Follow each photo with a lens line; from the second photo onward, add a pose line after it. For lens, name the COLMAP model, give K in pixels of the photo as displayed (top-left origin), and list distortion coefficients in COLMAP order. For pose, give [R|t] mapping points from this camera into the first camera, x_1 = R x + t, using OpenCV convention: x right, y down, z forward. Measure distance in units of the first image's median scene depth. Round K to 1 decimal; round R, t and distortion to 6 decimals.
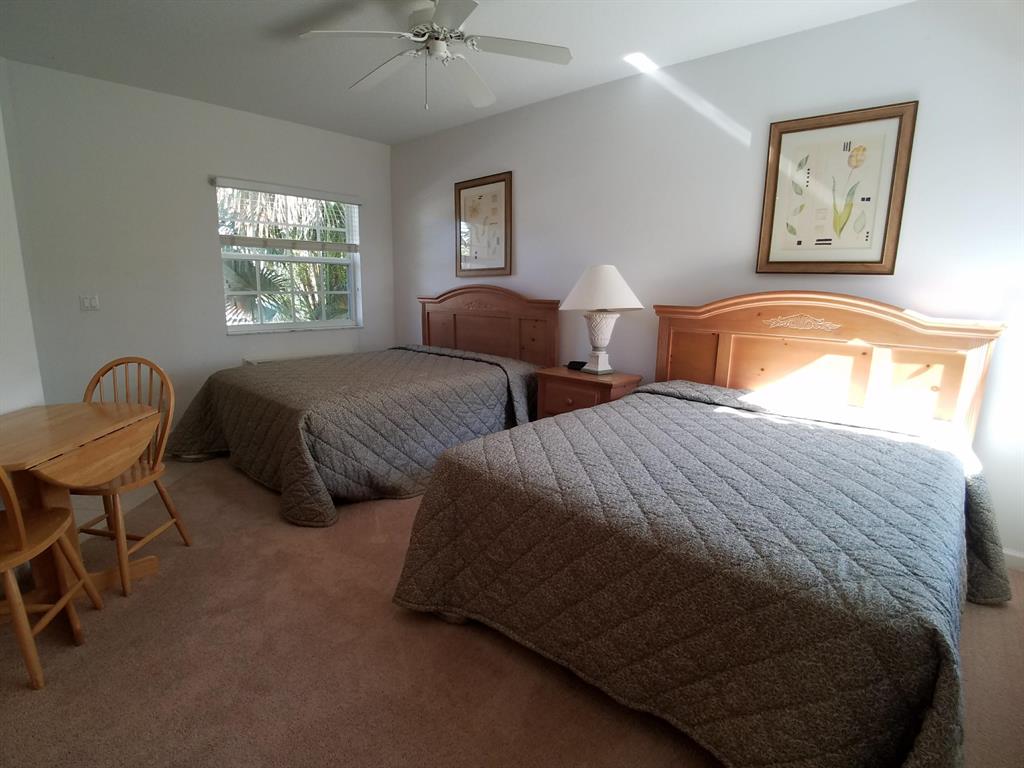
lens RADIAL K [[511.9, 0, 510.3], [0, 511.9, 406.4], [0, 0, 1]] dist [-0.058365, -0.000120]
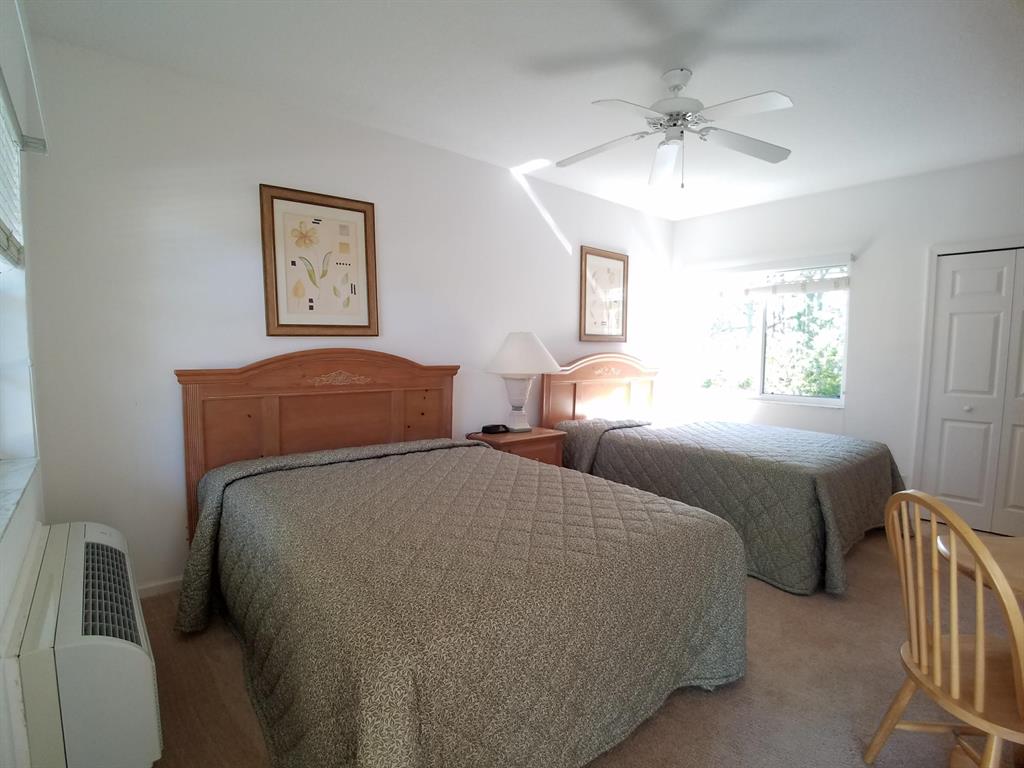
lens RADIAL K [[511.9, 0, 510.3], [0, 511.9, 406.4], [0, 0, 1]] dist [-0.058365, -0.000120]
pose [[0.114445, -0.117474, 0.986459, -0.797429], [0.216736, 0.972016, 0.090609, -0.195333], [-0.969499, 0.203431, 0.136704, 0.780449]]
